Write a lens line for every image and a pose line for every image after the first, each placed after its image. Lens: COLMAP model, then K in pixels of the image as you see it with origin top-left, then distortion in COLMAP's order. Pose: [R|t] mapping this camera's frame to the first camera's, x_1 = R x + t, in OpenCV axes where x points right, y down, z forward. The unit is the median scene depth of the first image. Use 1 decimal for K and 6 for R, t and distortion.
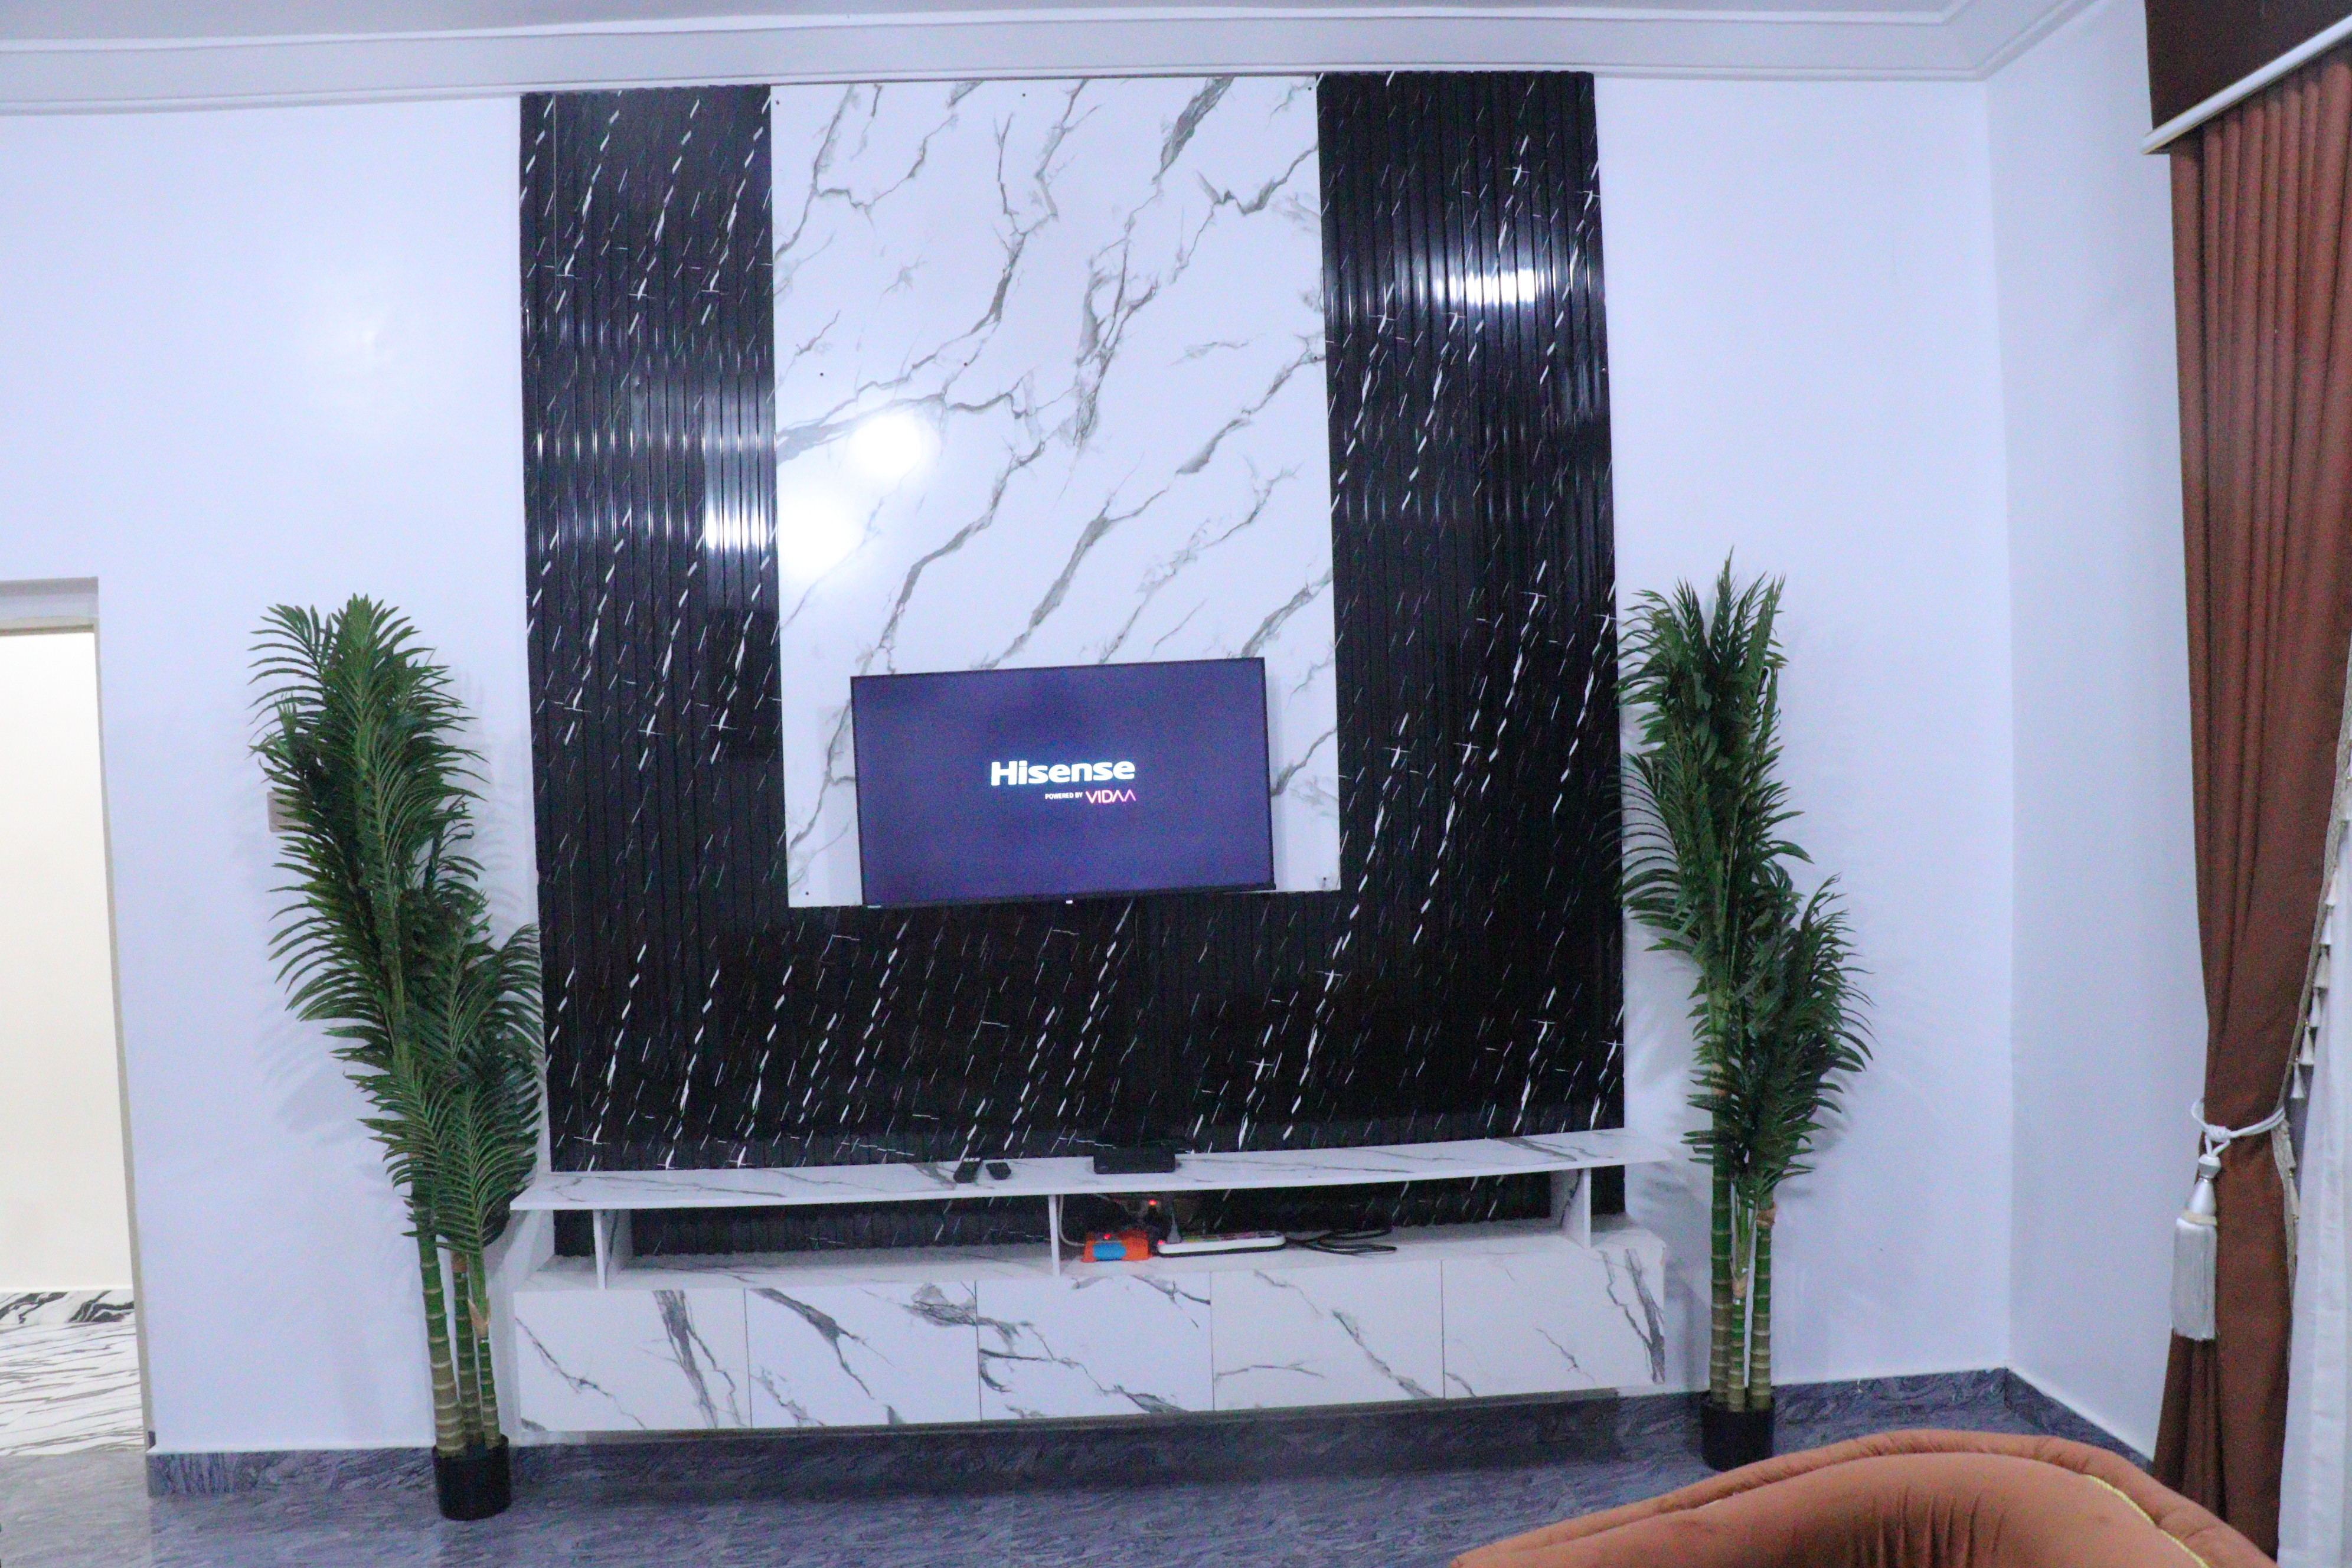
lens RADIAL K [[1932.8, 0, 1184.4], [0, 1932.8, 773.6], [0, 0, 1]] dist [-0.171900, 0.124222]
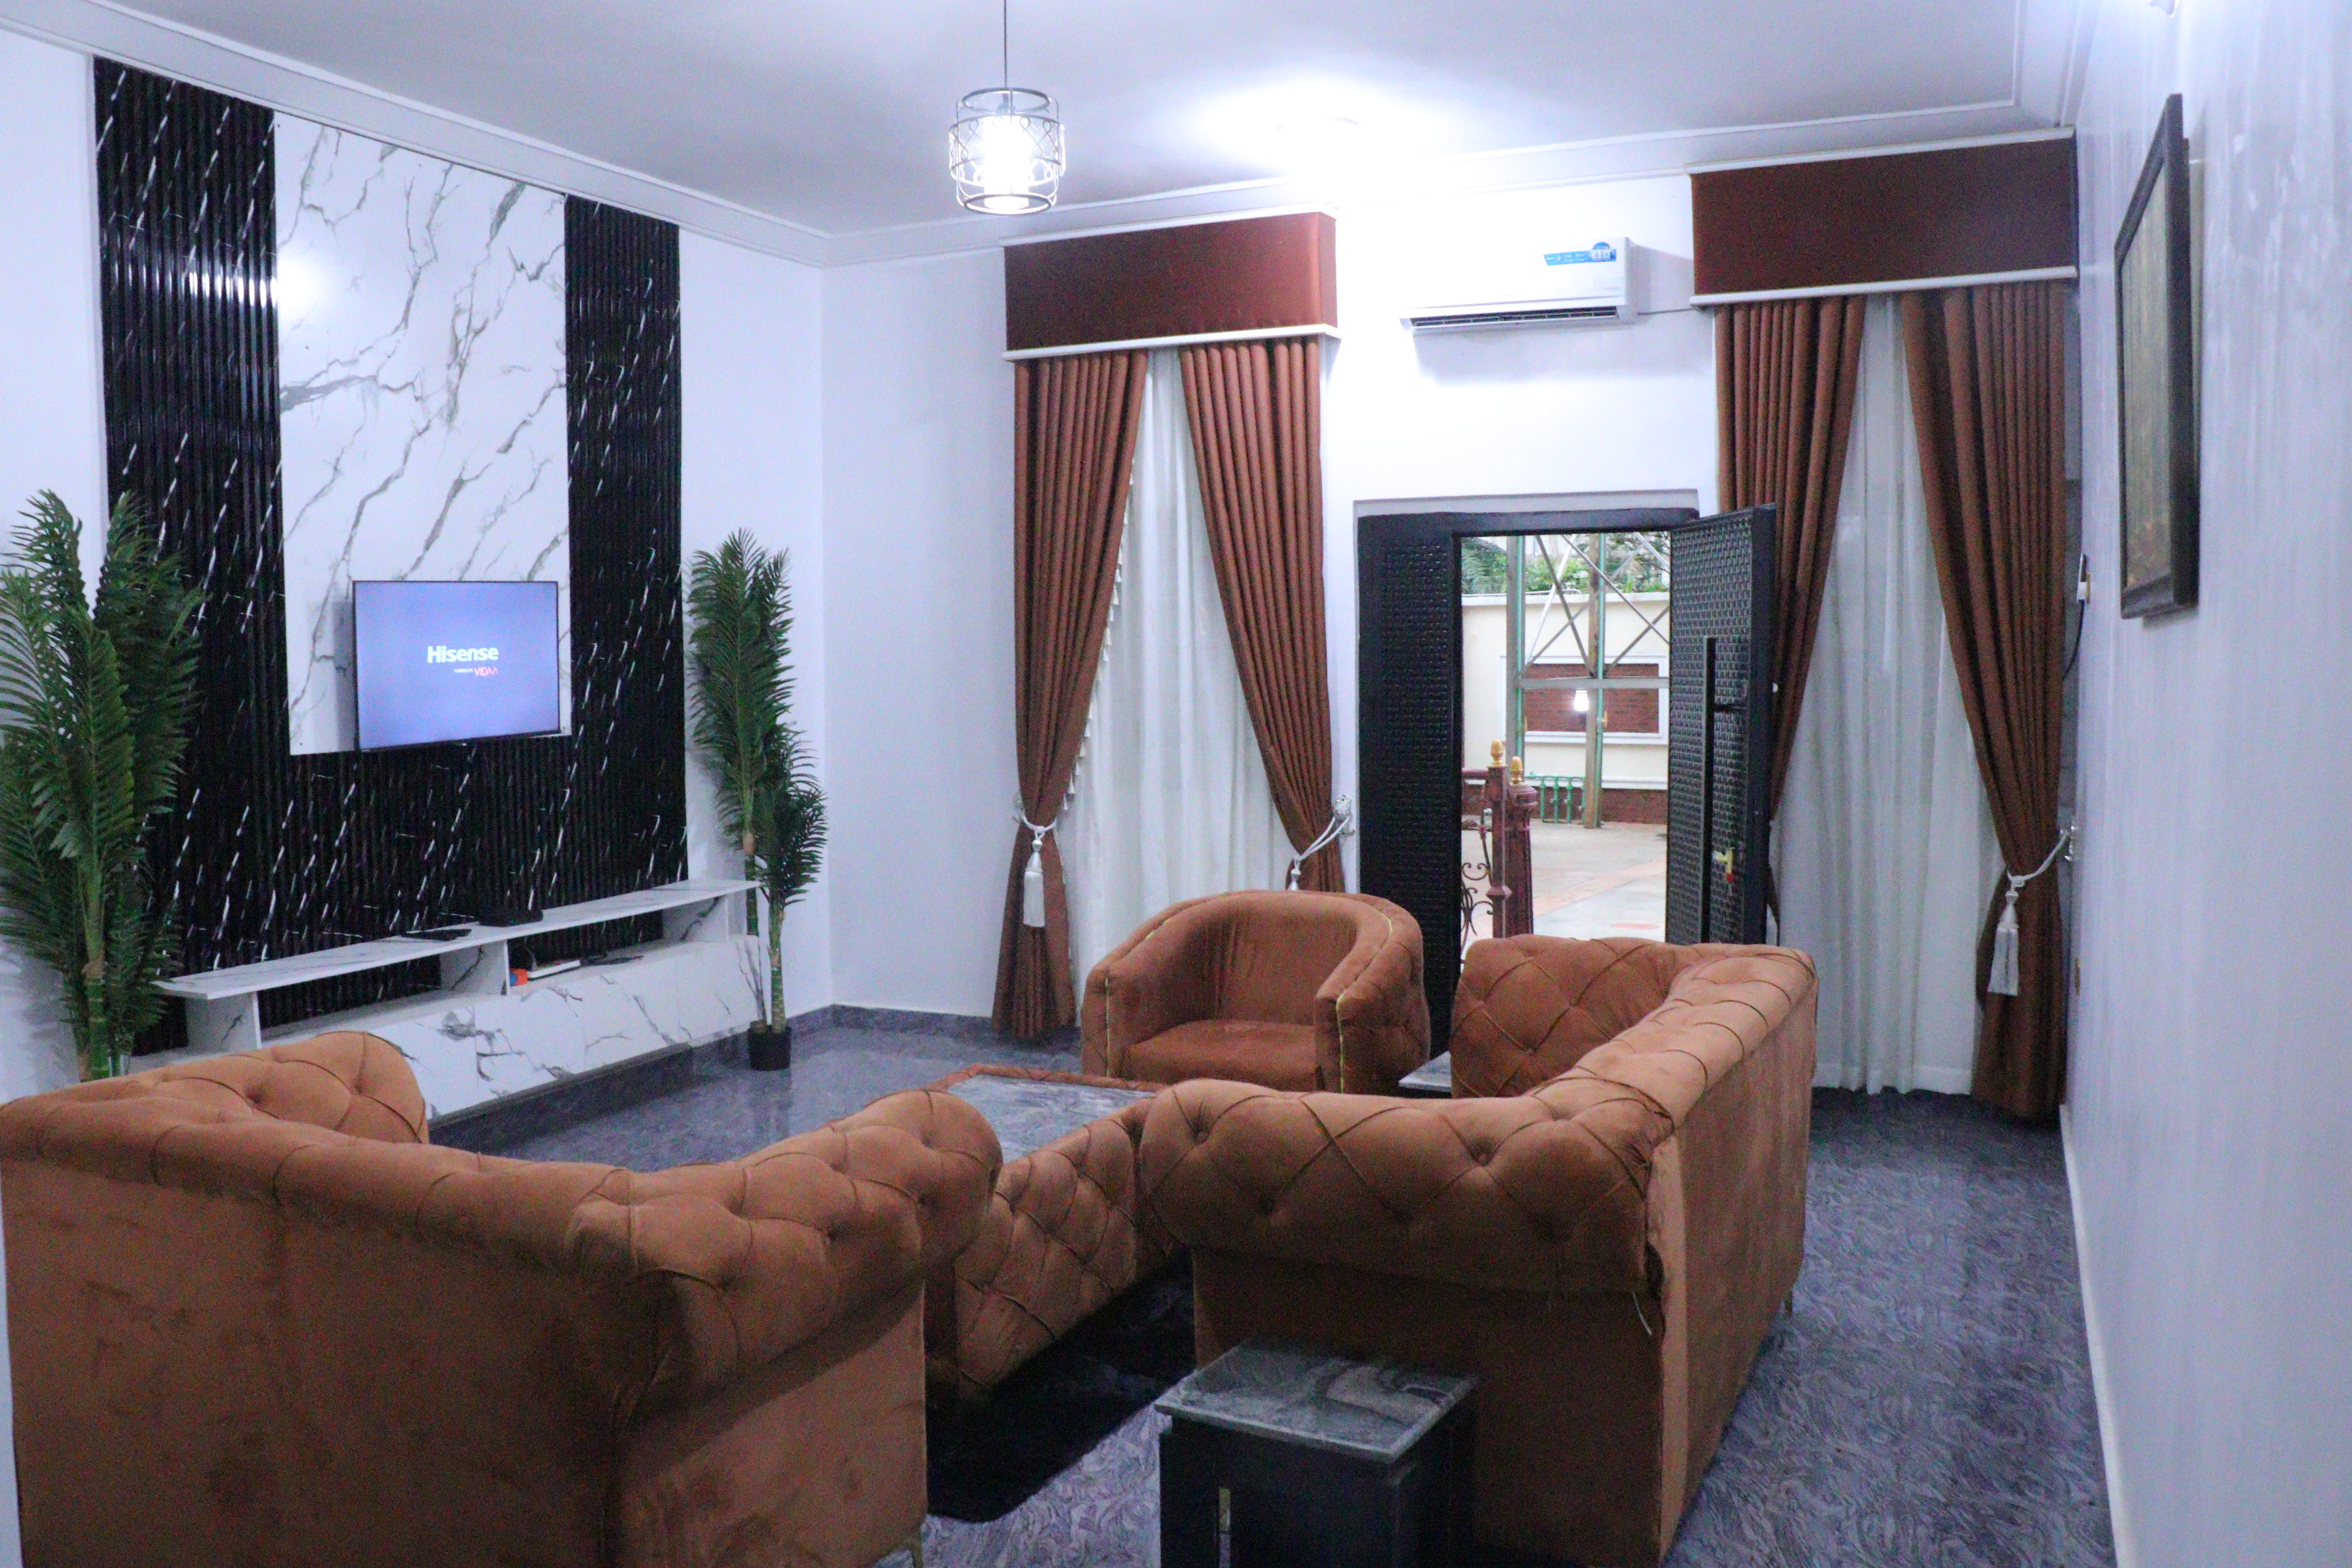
lens RADIAL K [[1932.8, 0, 1175.8], [0, 1932.8, 792.2], [0, 0, 1]] dist [-0.171900, 0.124222]
pose [[0.441812, -0.042704, 0.896091, -1.081583], [0.010482, 0.999044, 0.042443, 0.047178], [-0.897047, -0.009359, 0.441837, -0.099918]]
